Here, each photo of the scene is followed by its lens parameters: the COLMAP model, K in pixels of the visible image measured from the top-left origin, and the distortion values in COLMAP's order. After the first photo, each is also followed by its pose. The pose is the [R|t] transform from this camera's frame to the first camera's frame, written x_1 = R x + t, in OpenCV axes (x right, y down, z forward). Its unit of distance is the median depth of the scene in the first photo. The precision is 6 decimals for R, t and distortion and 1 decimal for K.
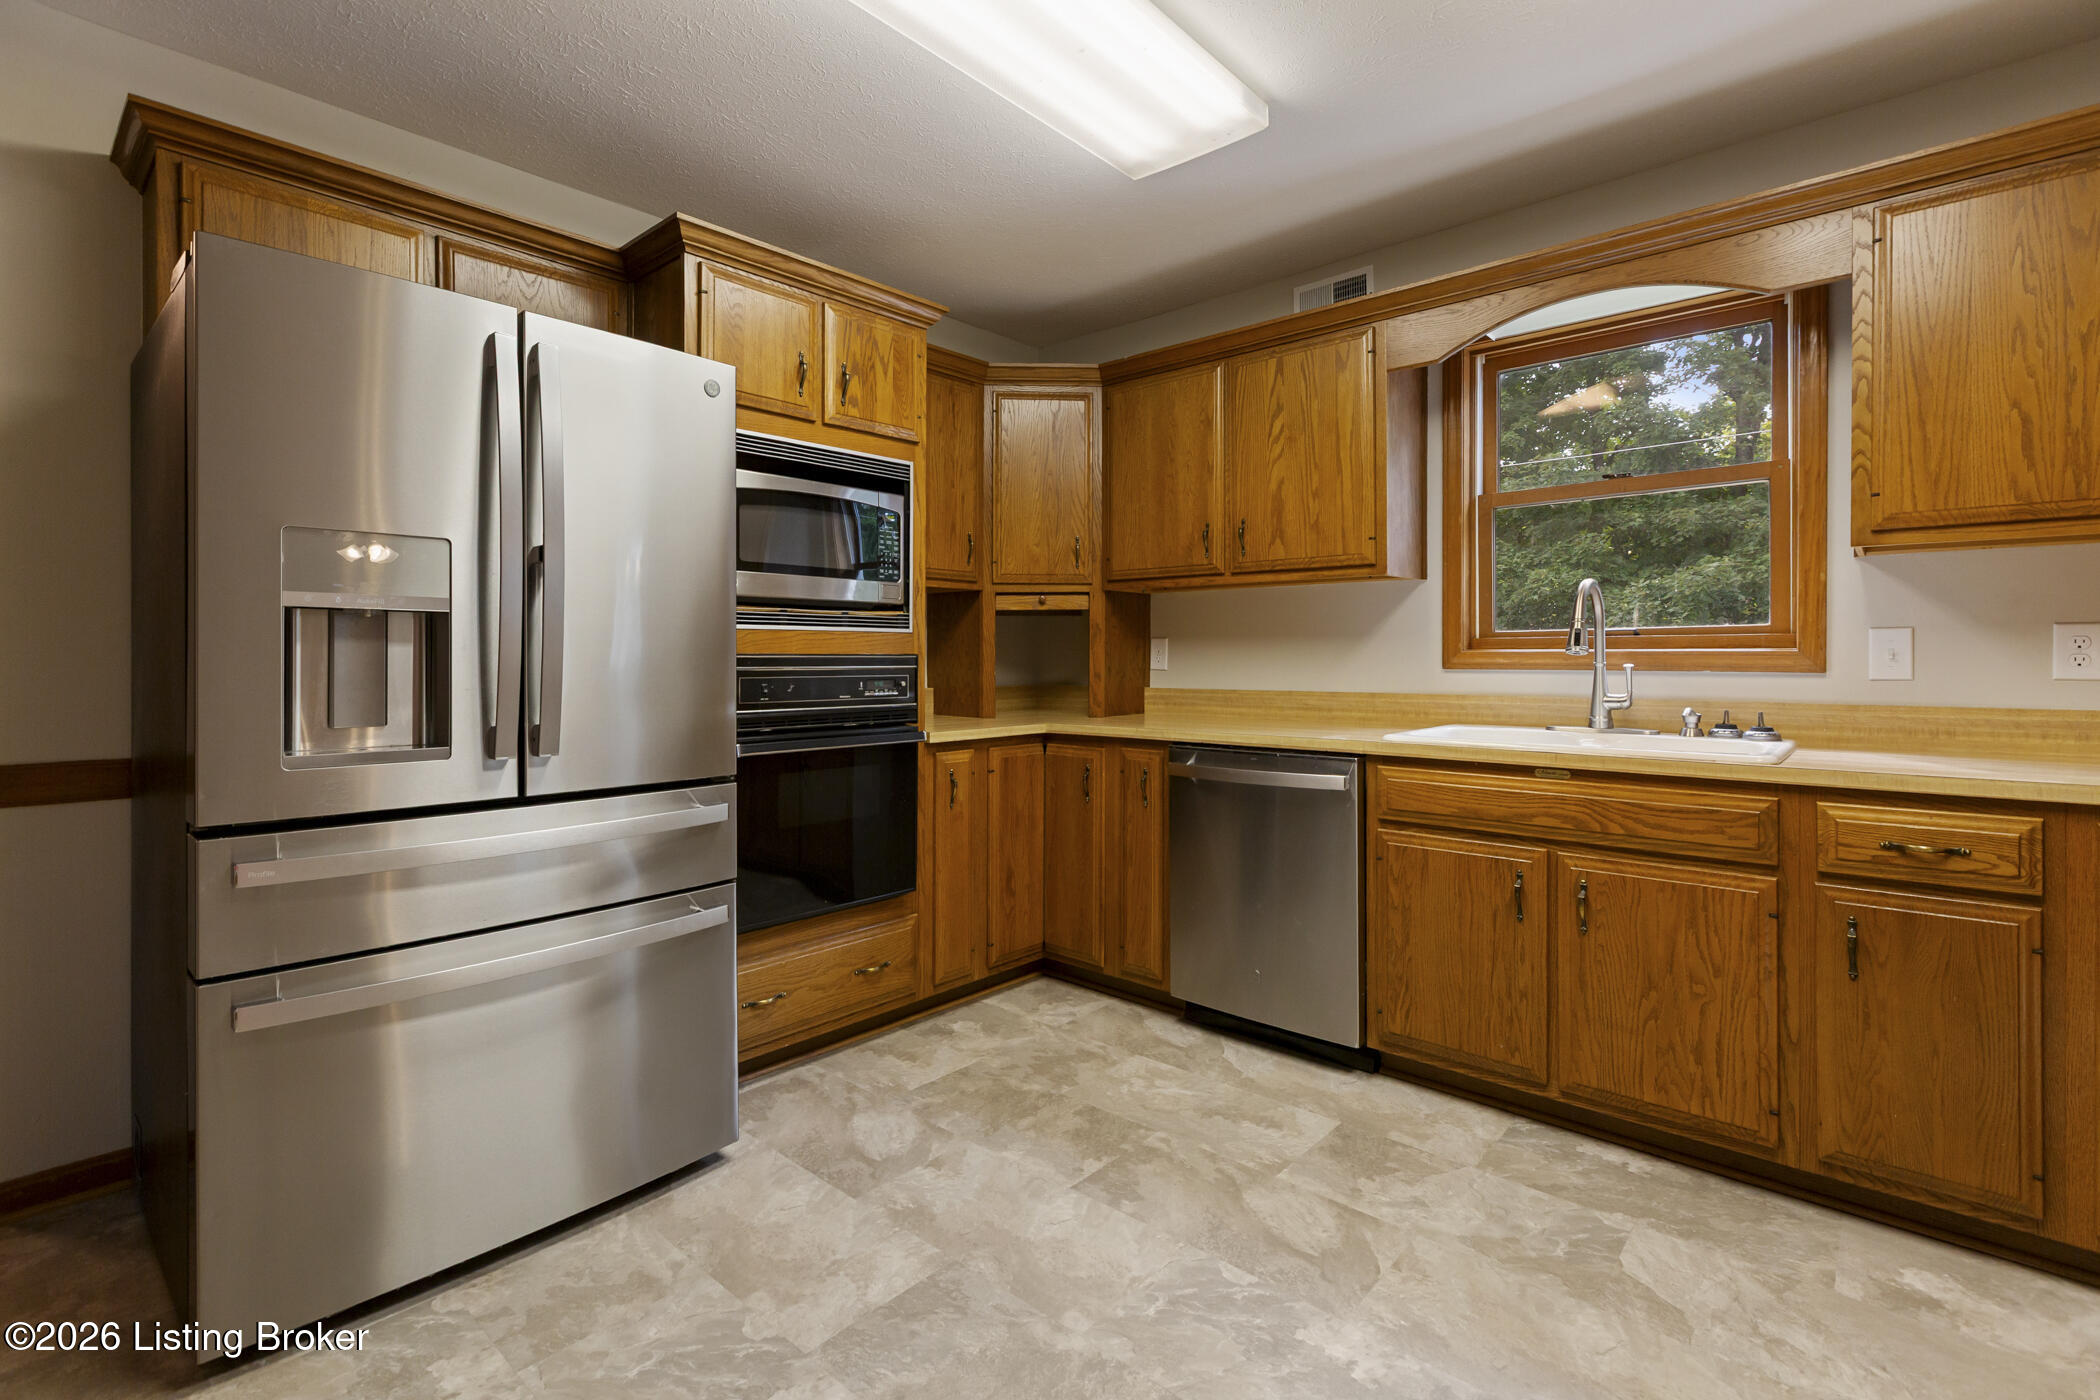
lens RADIAL K [[962.2, 0, 1050.4], [0, 962.2, 665.2], [0, 0, 1]] dist [0.002189, 0.000250]
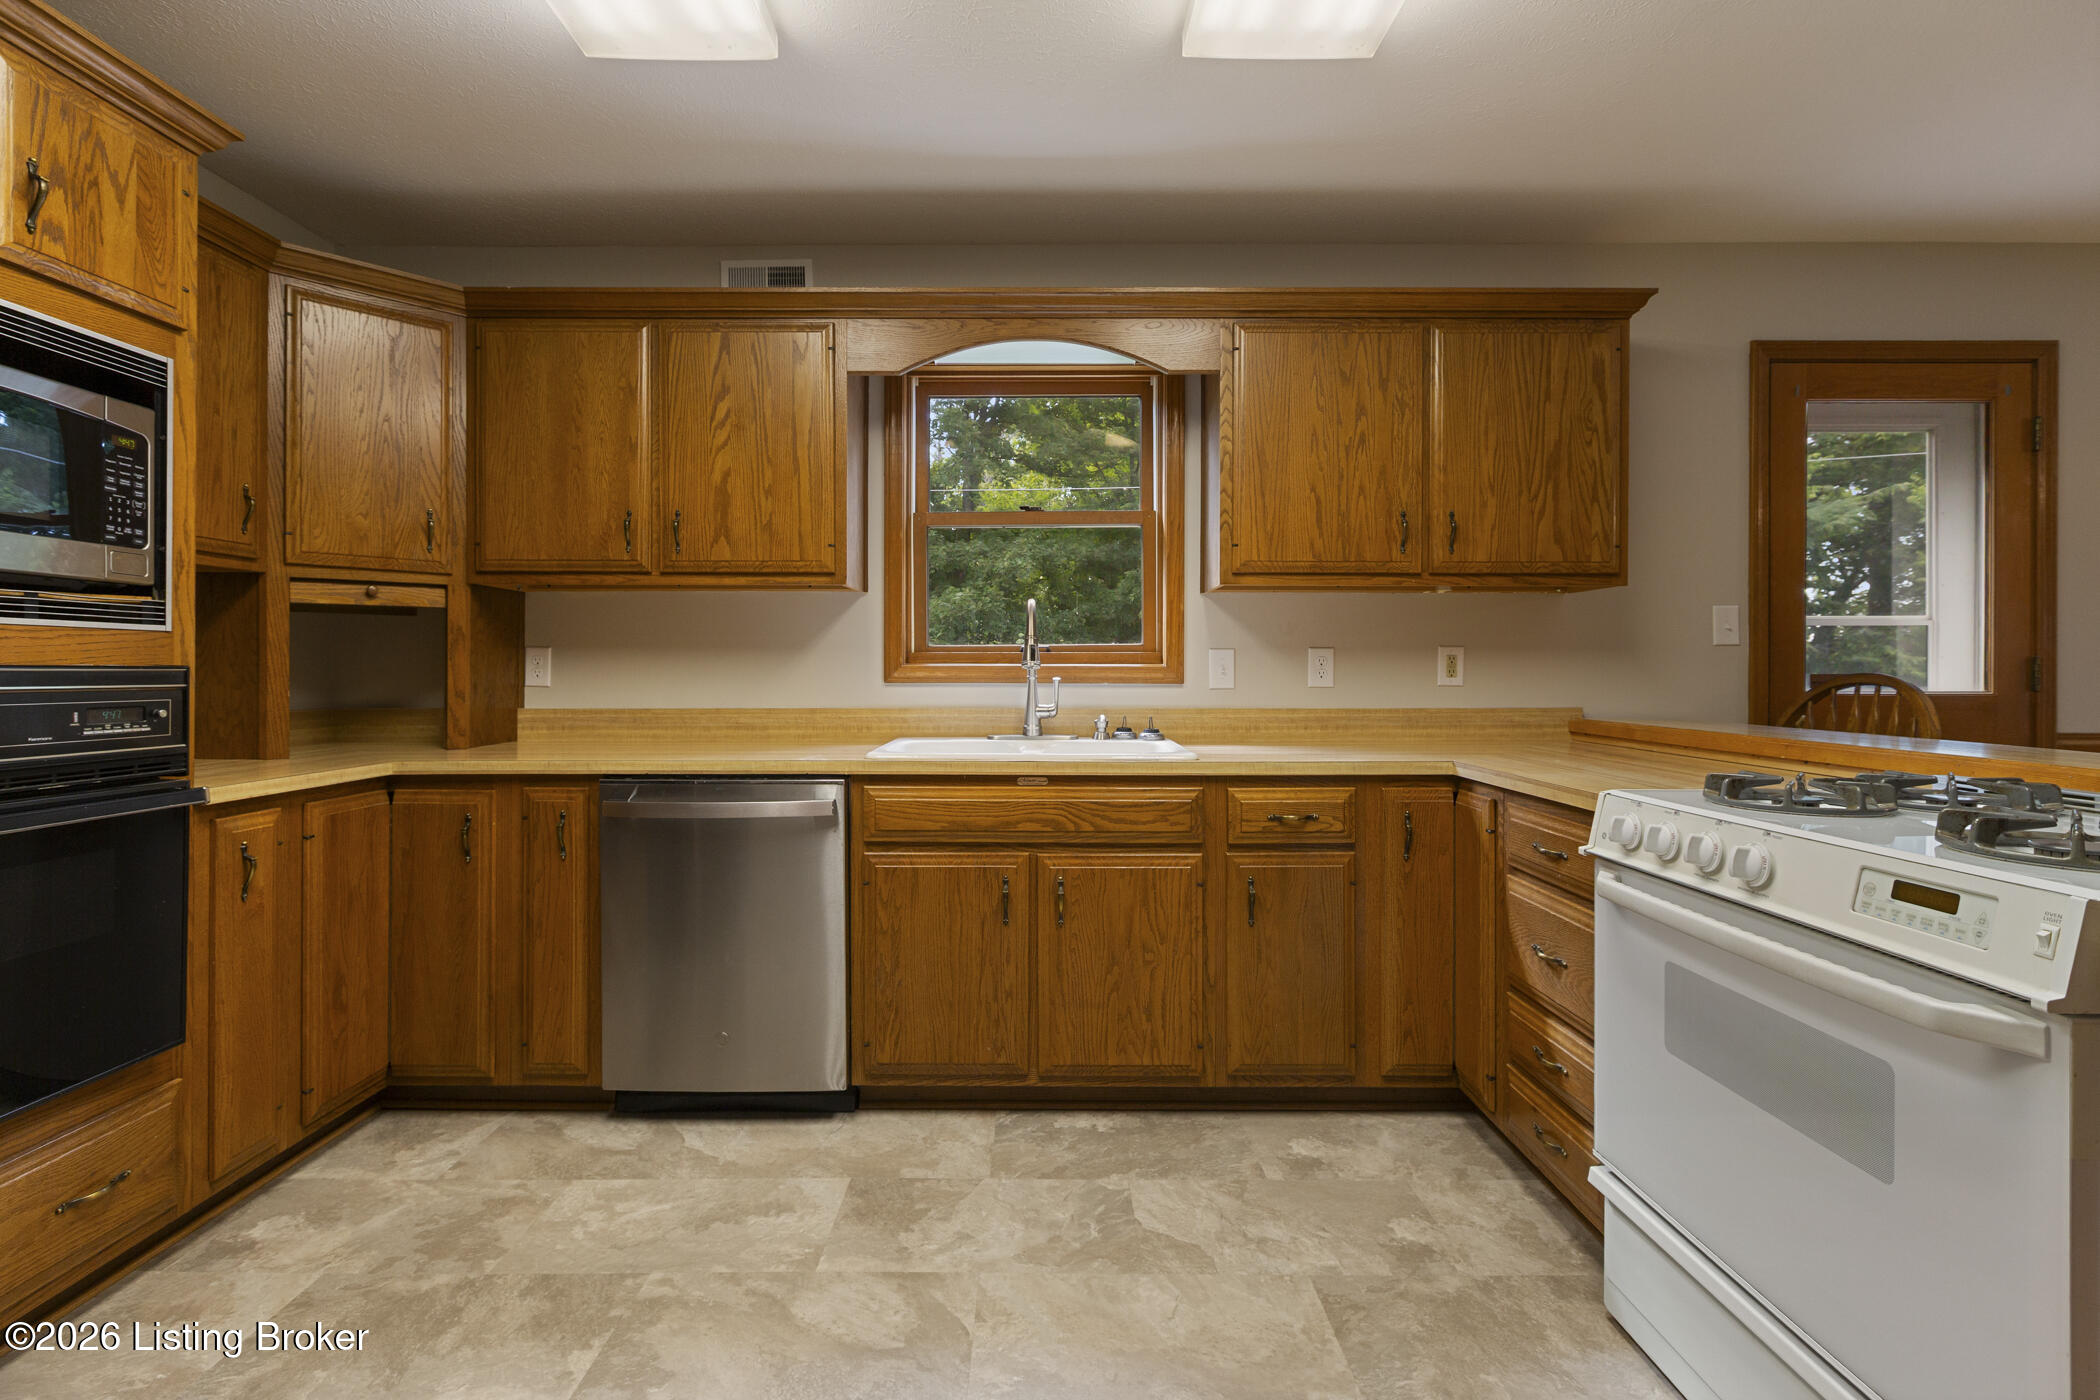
lens RADIAL K [[945.4, 0, 1043.2], [0, 945.4, 675.7], [0, 0, 1]] dist [0.001018, -0.001316]
pose [[0.746659, -0.002837, 0.665201, -0.141095], [0.004355, 0.999990, -0.000623, -0.002450], [-0.665193, 0.003362, 0.746664, 0.179997]]
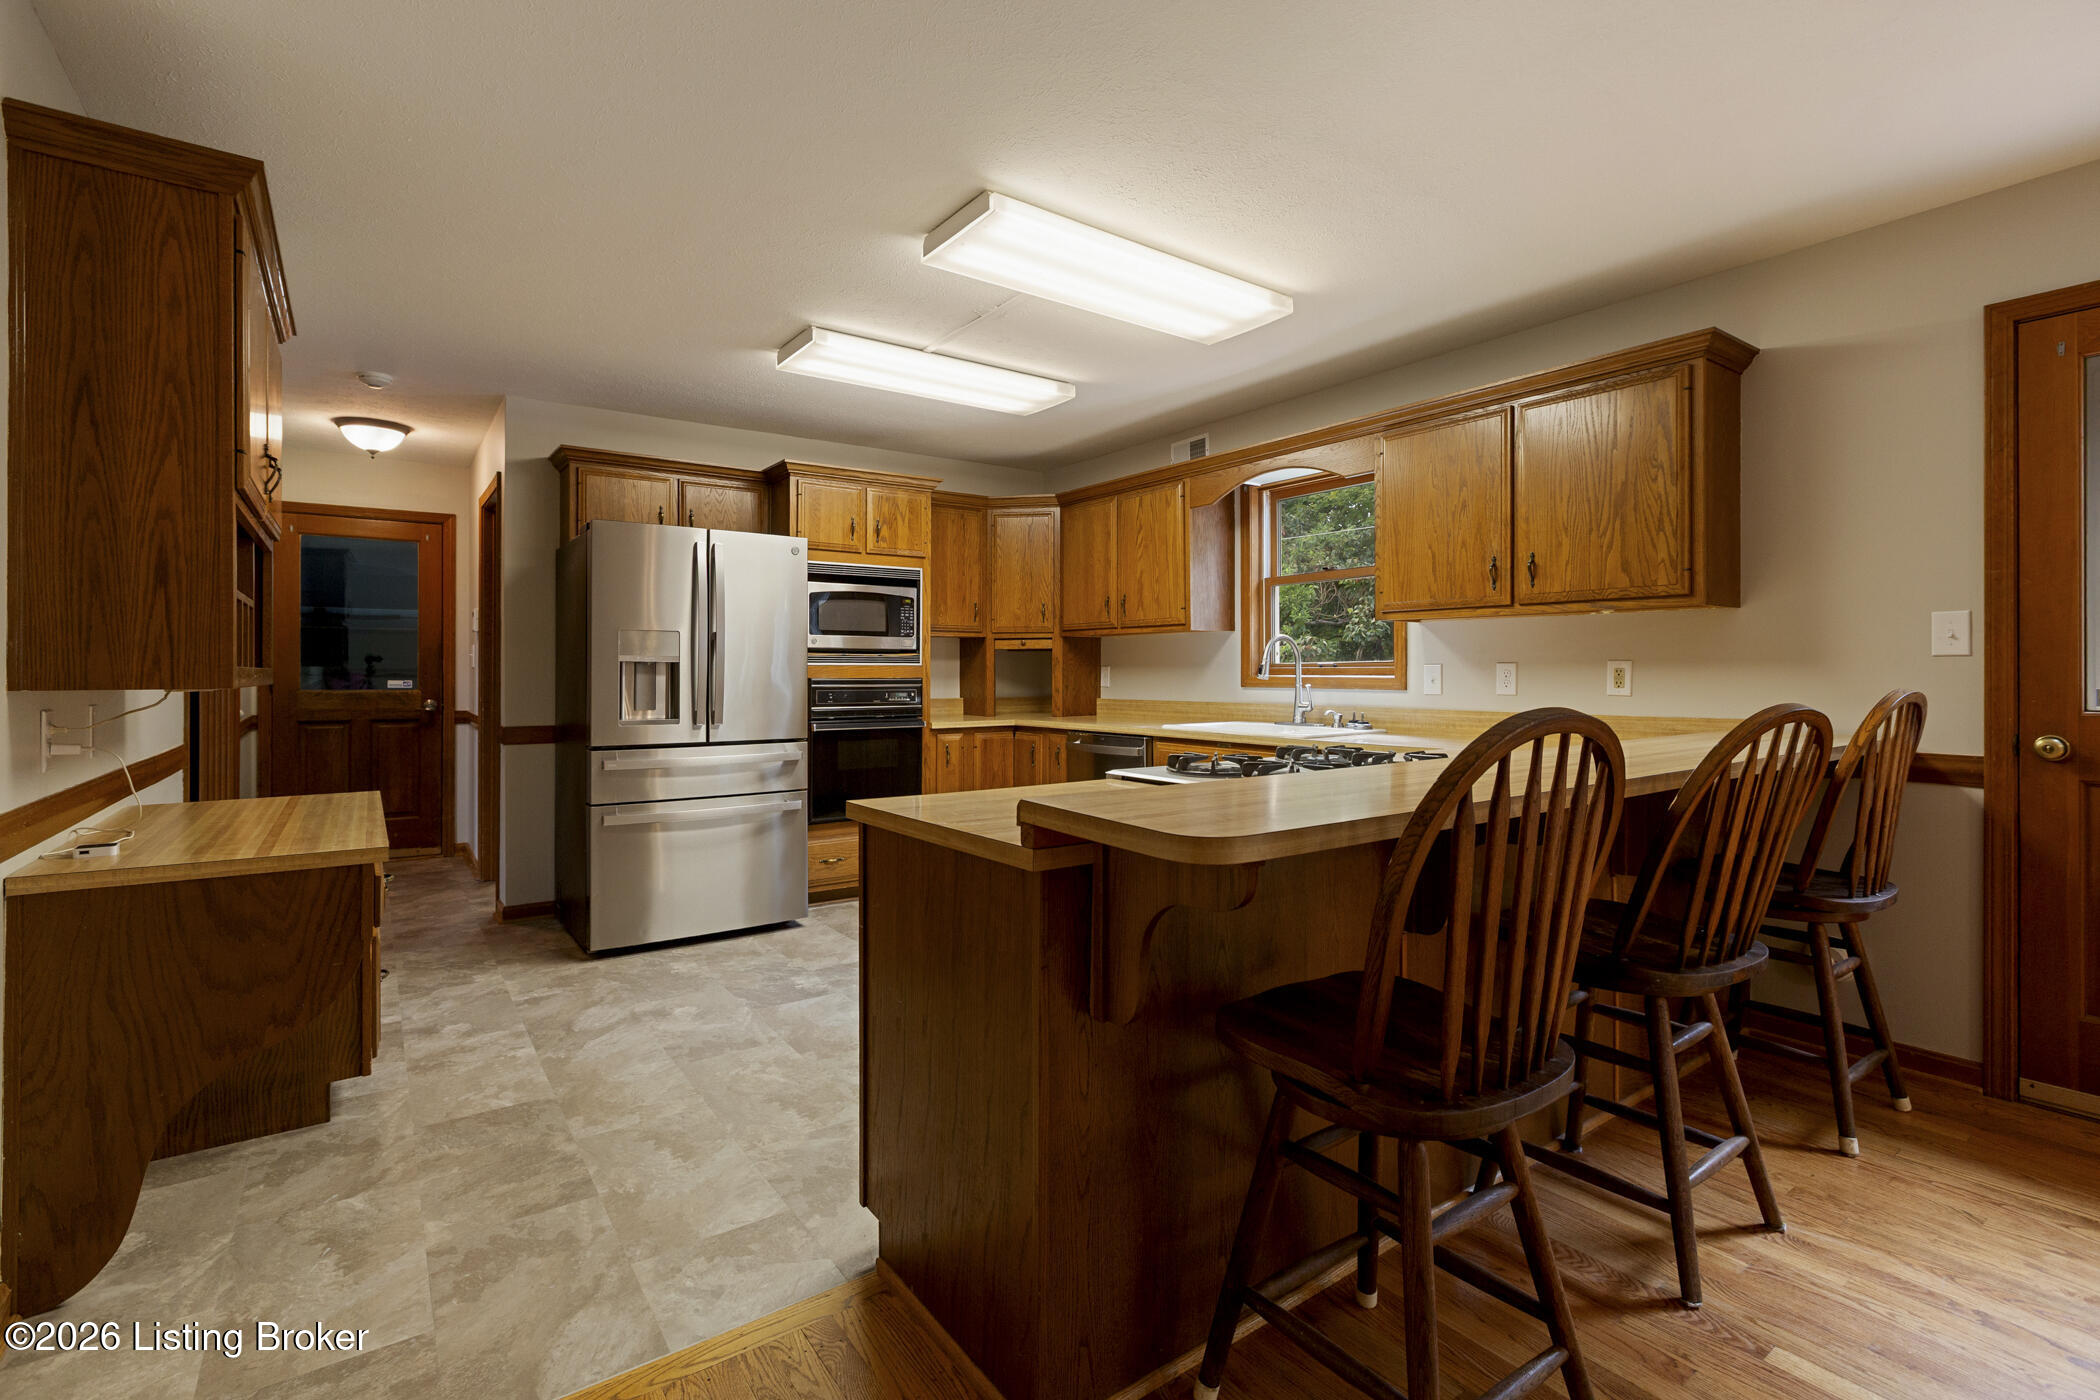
lens RADIAL K [[945.4, 0, 1043.2], [0, 945.4, 675.7], [0, 0, 1]] dist [0.001018, -0.001316]
pose [[0.976575, 0.001090, -0.215176, 0.486536], [-0.002166, 0.999986, -0.004761, -0.007700], [0.215168, 0.005116, 0.976564, -0.698563]]
